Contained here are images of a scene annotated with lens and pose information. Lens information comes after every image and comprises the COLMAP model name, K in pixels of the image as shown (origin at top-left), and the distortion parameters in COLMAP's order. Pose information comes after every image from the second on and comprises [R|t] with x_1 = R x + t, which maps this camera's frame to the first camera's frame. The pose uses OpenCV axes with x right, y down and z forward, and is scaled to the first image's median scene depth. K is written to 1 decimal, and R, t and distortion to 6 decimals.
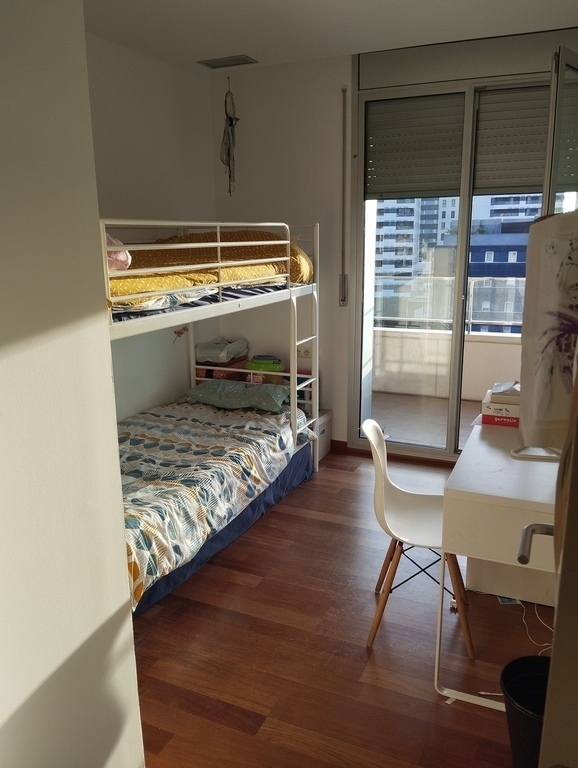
lens RADIAL K [[632.3, 0, 289.0], [0, 632.3, 384.0], [0, 0, 1]] dist [-0.000764, -0.000328]
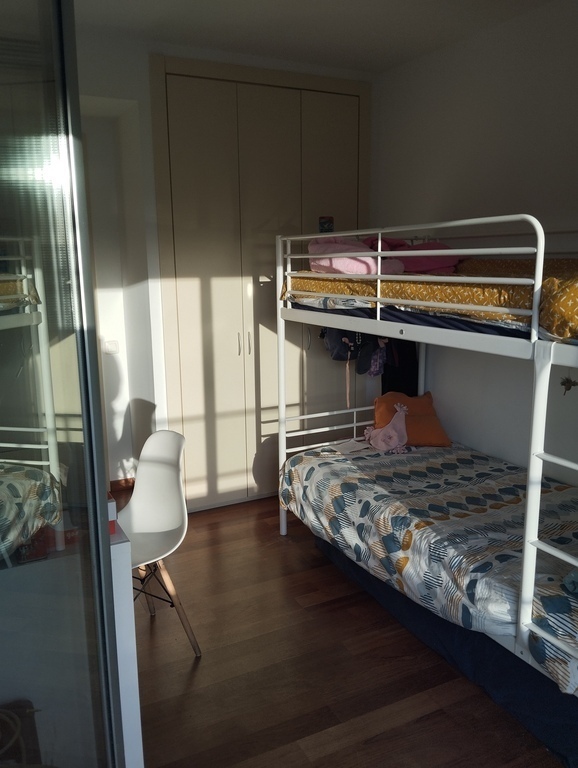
lens RADIAL K [[632.3, 0, 289.0], [0, 632.3, 384.0], [0, 0, 1]] dist [-0.000764, -0.000328]
pose [[-0.629426, 0.167118, -0.758877, 0.604515], [-0.159477, 0.928030, 0.336642, -0.302065], [0.760519, 0.332915, -0.557475, 1.340397]]
